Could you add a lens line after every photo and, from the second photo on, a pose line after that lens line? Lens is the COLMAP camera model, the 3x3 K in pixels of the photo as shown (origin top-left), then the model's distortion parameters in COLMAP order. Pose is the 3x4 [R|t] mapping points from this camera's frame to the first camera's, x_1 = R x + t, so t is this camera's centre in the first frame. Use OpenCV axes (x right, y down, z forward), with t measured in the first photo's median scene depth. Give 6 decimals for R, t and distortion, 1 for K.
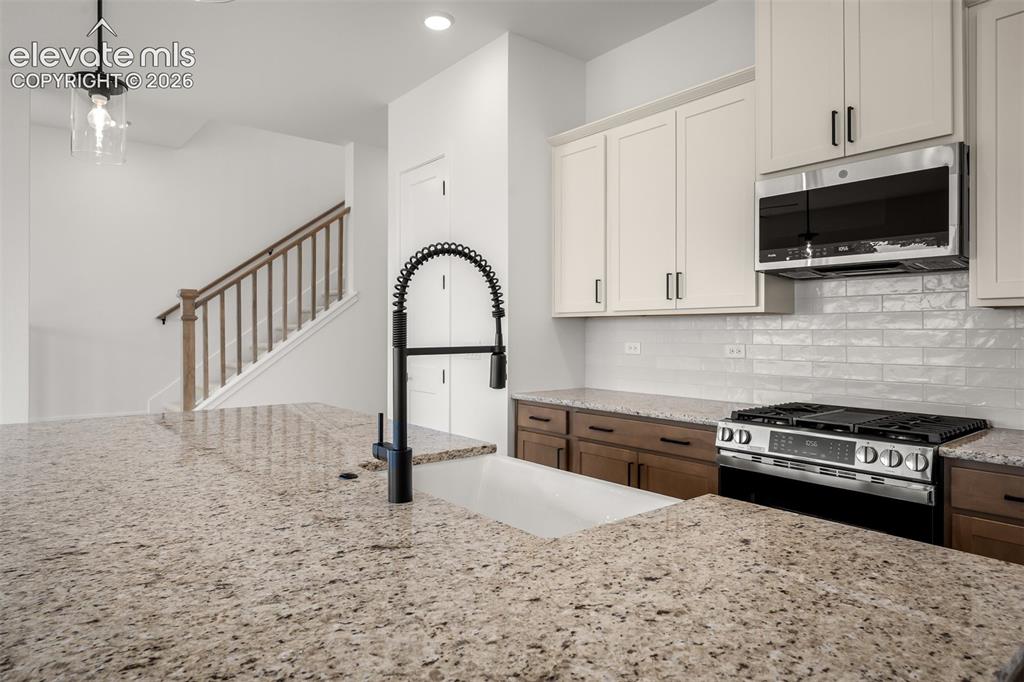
lens RADIAL K [[615.8, 0, 510.3], [0, 615.8, 329.9], [0, 0, 1]] dist [-0.000312, 0.001595]
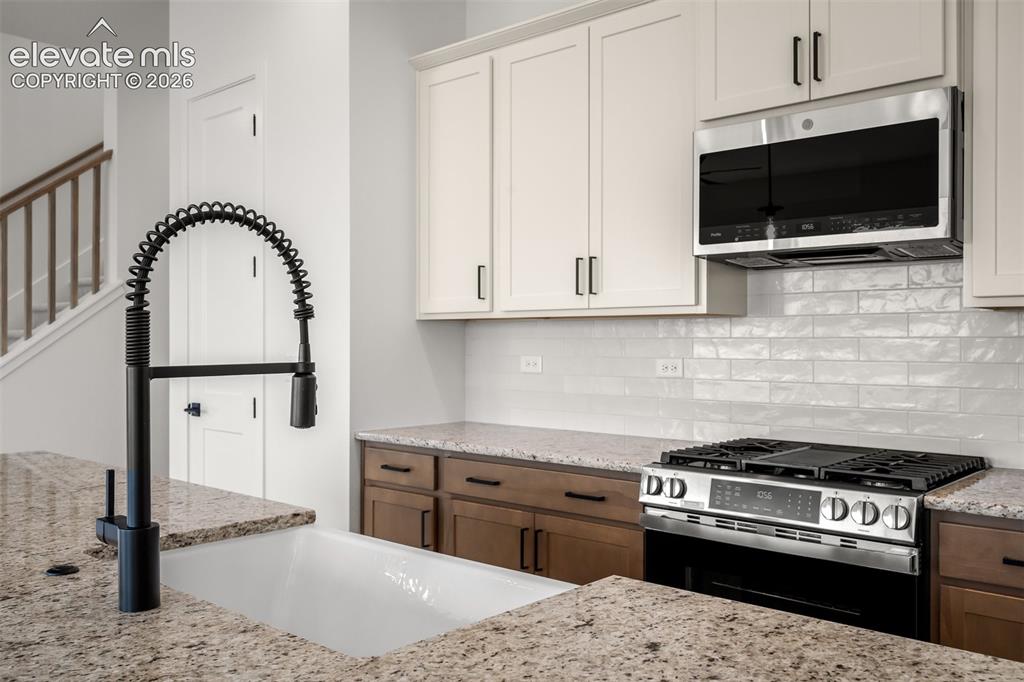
lens RADIAL K [[878.3, 0, 512.5], [0, 878.3, 342.7], [0, 0, 1]] dist [0.003632, 0.005382]
pose [[0.987743, -0.000736, 0.156085, 0.035549], [-0.000062, 0.999987, 0.005104, 0.000007], [-0.156086, -0.005051, 0.987730, 0.027776]]
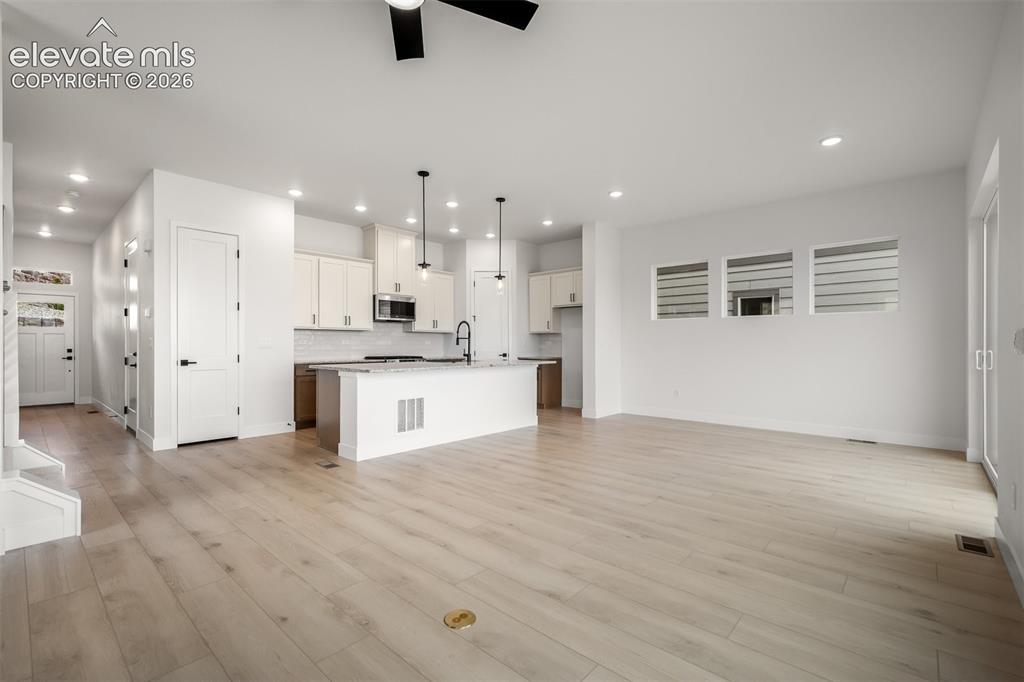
lens RADIAL K [[453.2, 0, 510.1], [0, 453.2, 343.8], [0, 0, 1]] dist [-0.001195, -0.000008]
pose [[-0.143855, -0.001464, 0.989598, -2.813109], [-0.005721, 0.999983, 0.000647, 0.050667], [-0.989582, -0.005568, -0.143861, 0.724938]]
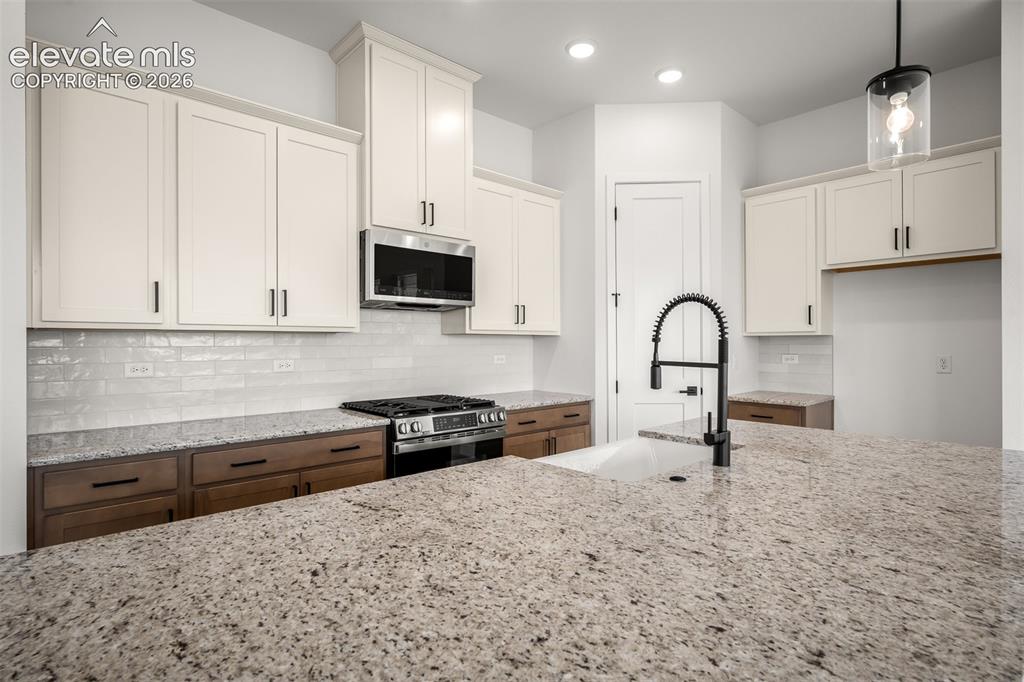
lens RADIAL K [[522.1, 0, 512.2], [0, 522.1, 343.8], [0, 0, 1]] dist [0.000325, -0.000117]
pose [[-0.066546, -0.003962, 0.997775, -0.825680], [-0.003260, 0.999988, 0.003754, -0.012830], [-0.997778, -0.003003, -0.066558, 0.930884]]
